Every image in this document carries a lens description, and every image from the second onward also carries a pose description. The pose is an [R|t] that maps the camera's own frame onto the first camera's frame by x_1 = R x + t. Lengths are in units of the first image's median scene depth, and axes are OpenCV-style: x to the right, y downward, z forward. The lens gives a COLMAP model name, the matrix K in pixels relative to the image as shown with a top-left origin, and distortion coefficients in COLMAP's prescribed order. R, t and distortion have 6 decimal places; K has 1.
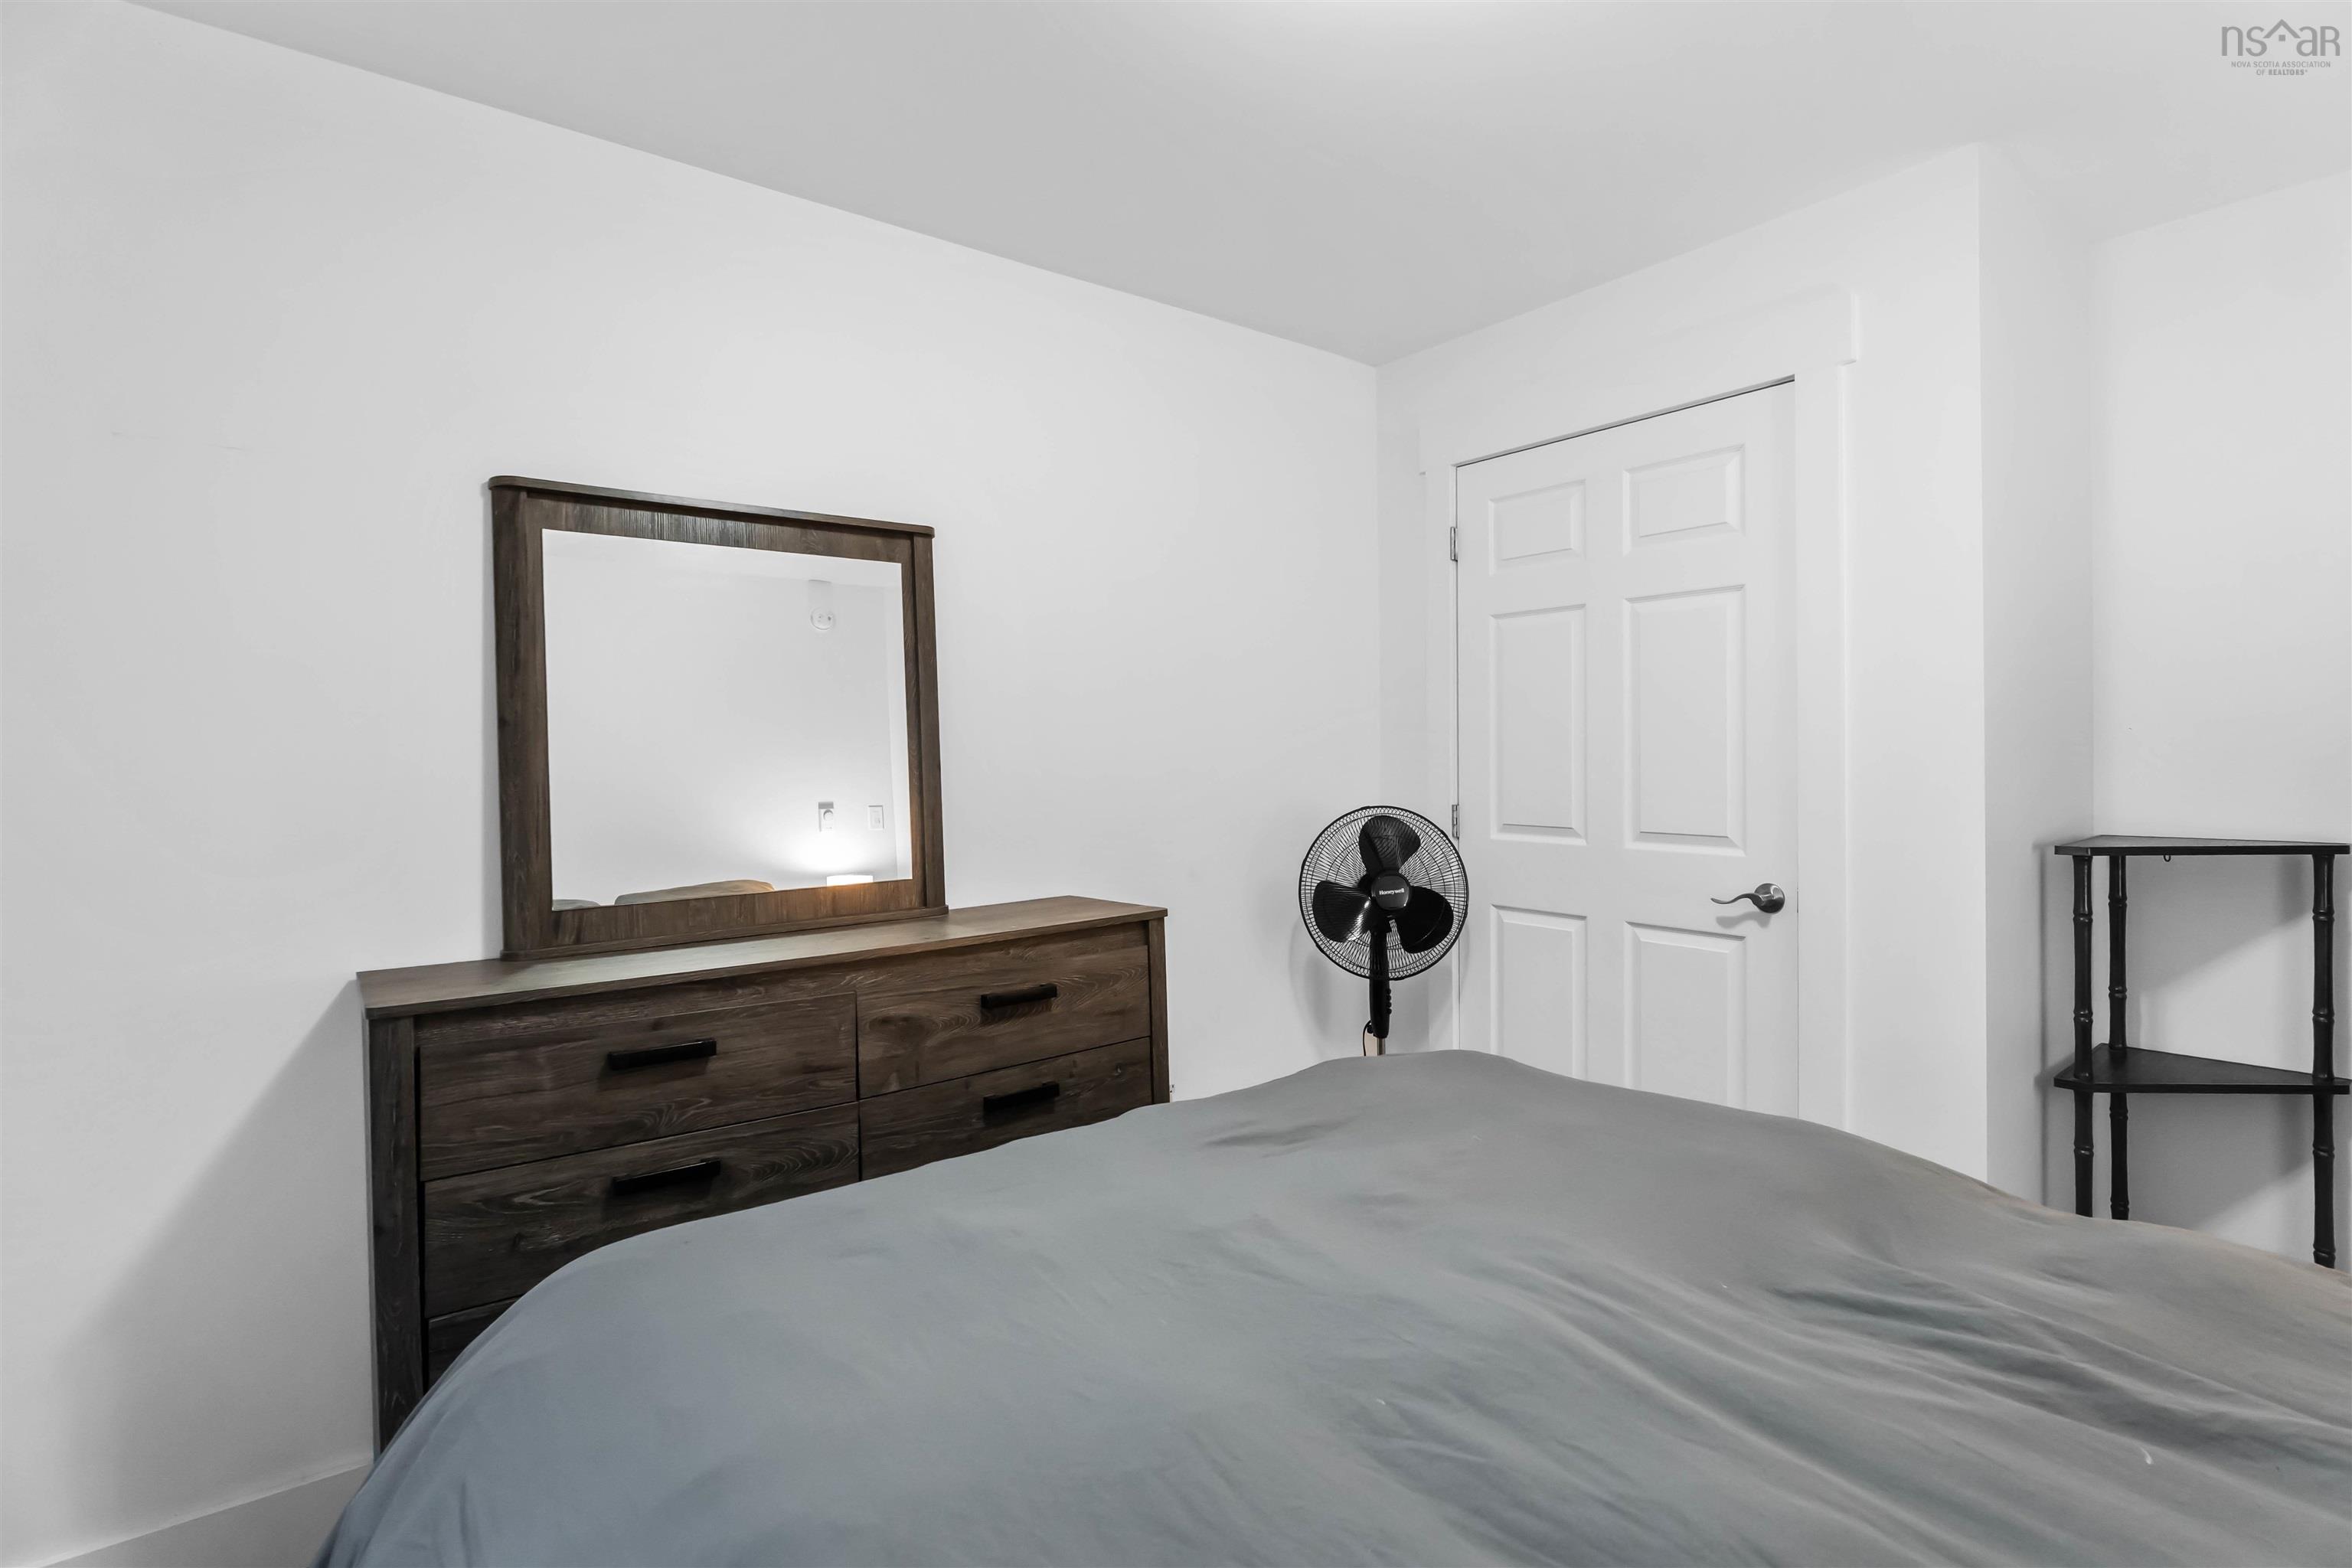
lens RADIAL K [[1099.6, 0, 1181.2], [0, 1099.6, 782.6], [0, 0, 1]] dist [-0.000149, -0.000097]
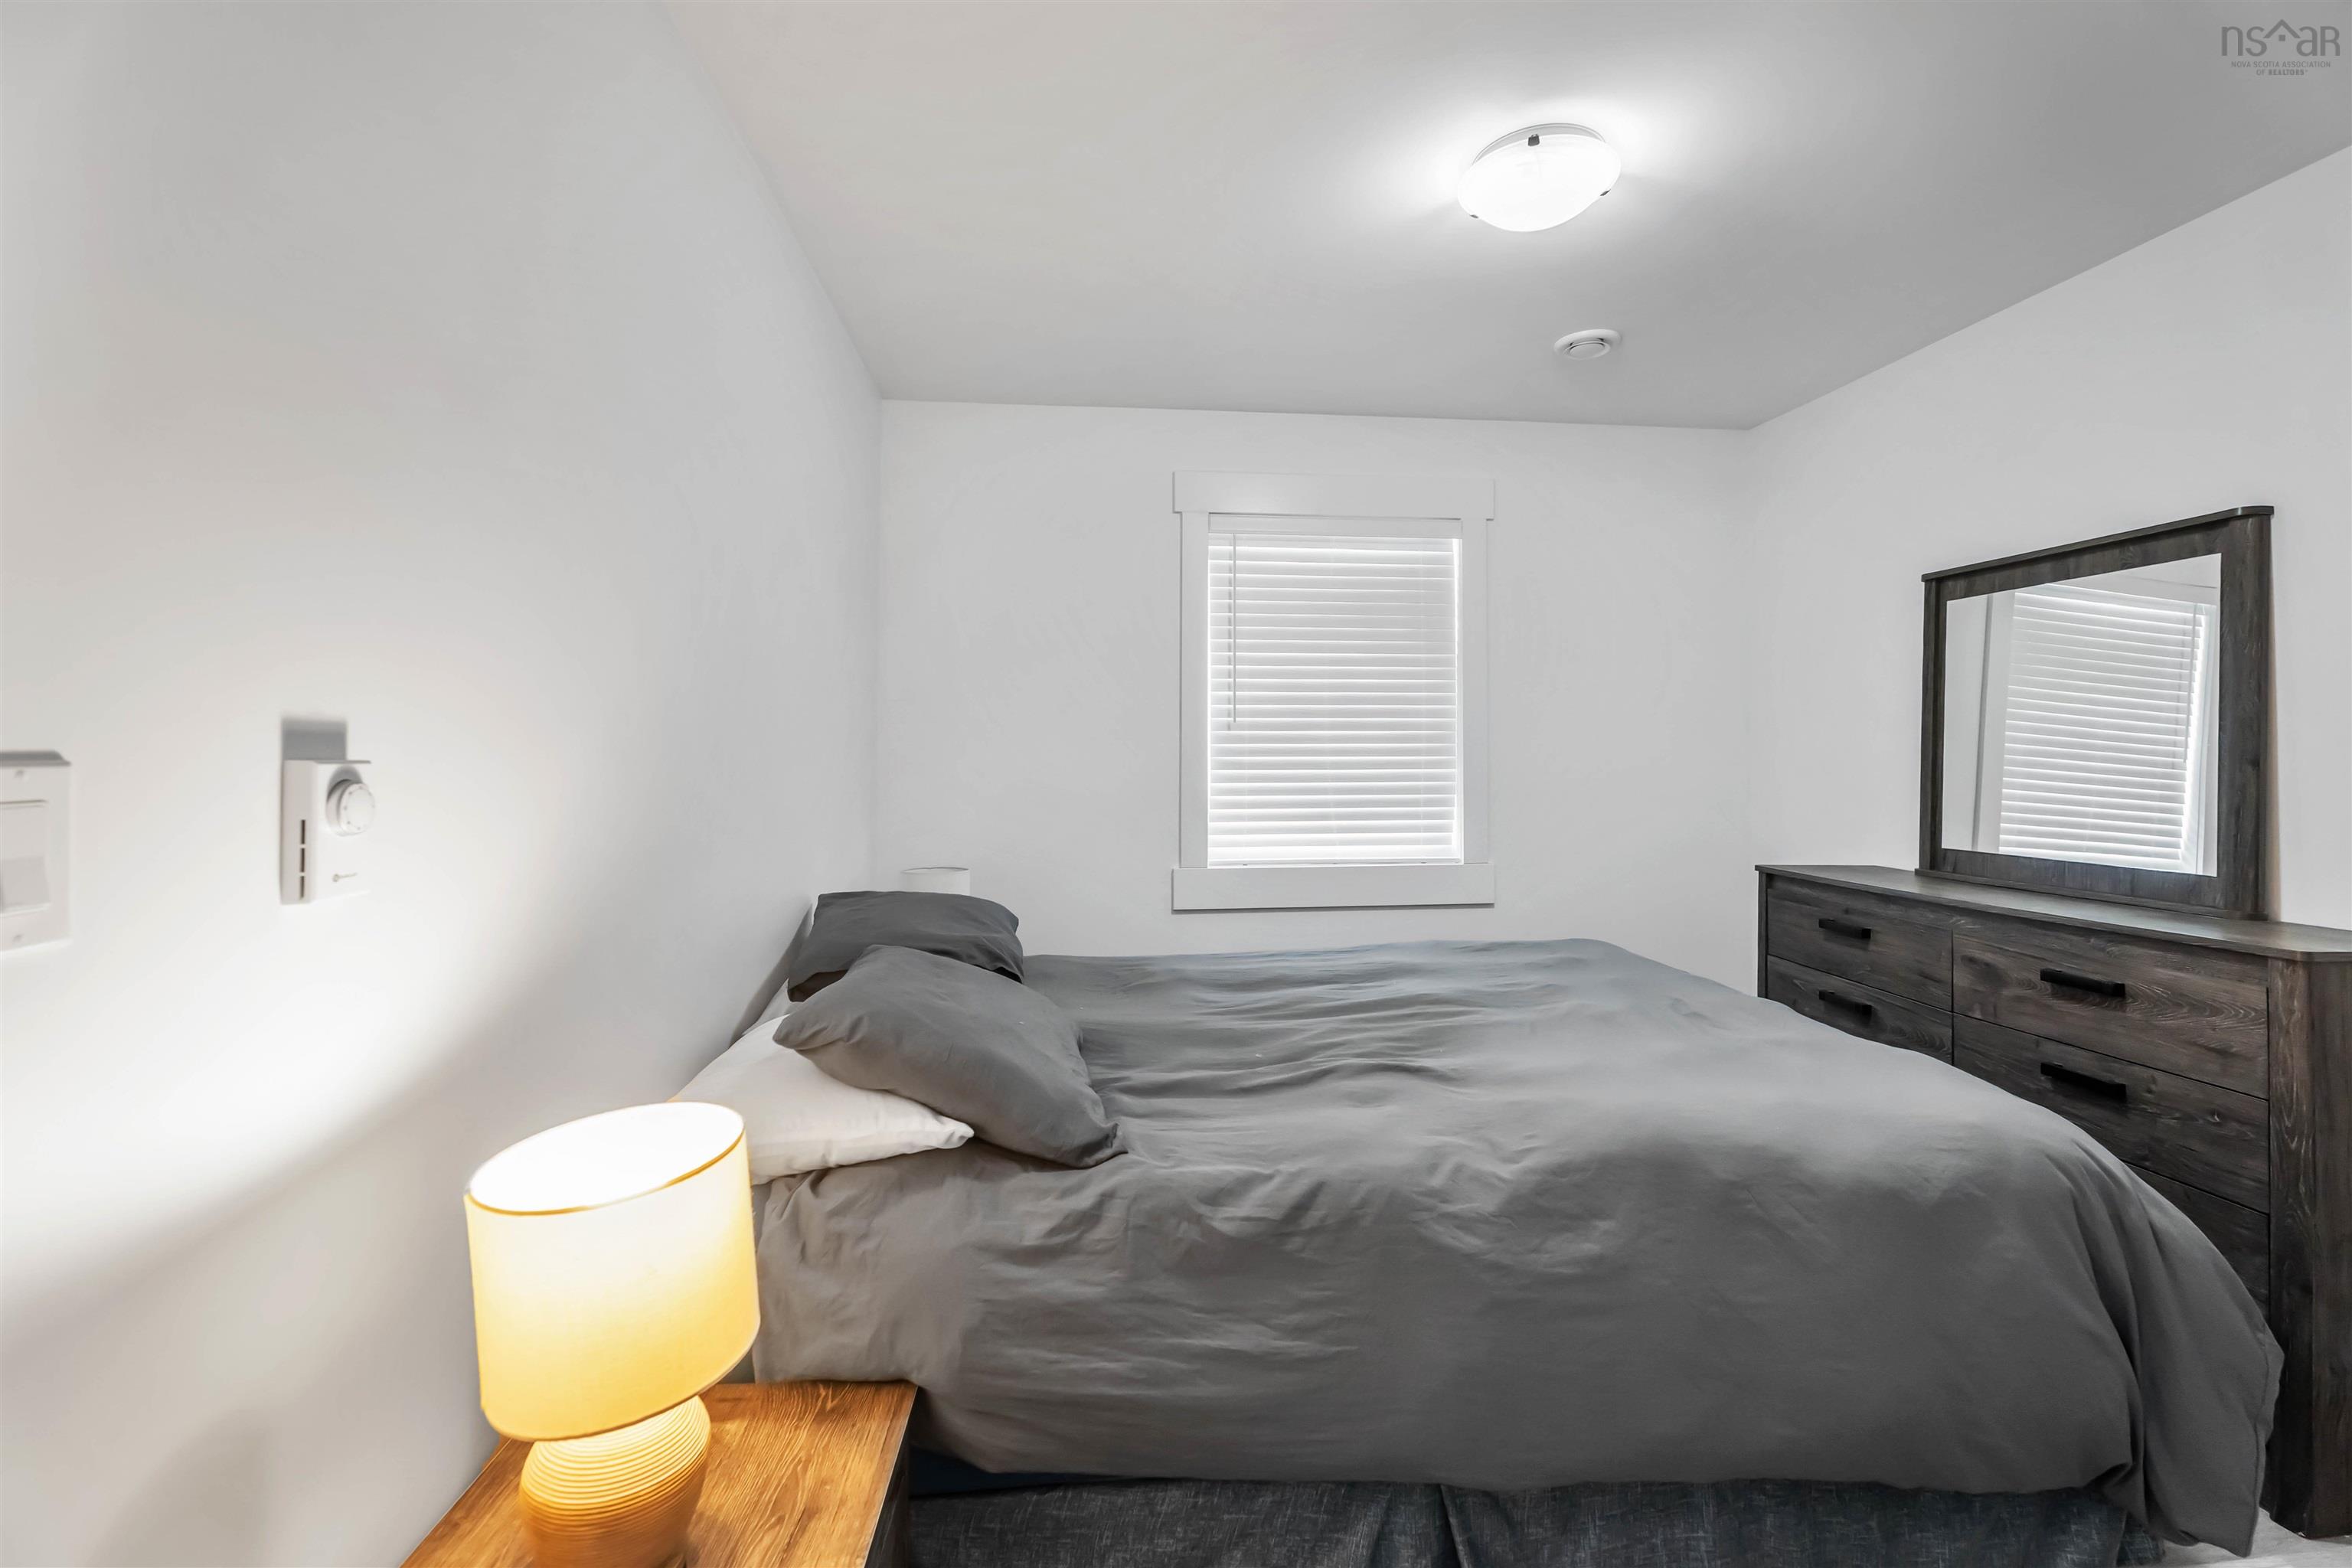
lens RADIAL K [[1026.7, 0, 1179.2], [0, 1026.7, 765.5], [0, 0, 1]] dist [-0.000291, -0.000035]
pose [[-0.513879, 0.026239, -0.857462, 1.162208], [-0.013651, 0.999155, 0.038756, -0.038849], [0.857754, 0.031622, -0.513086, 0.783993]]
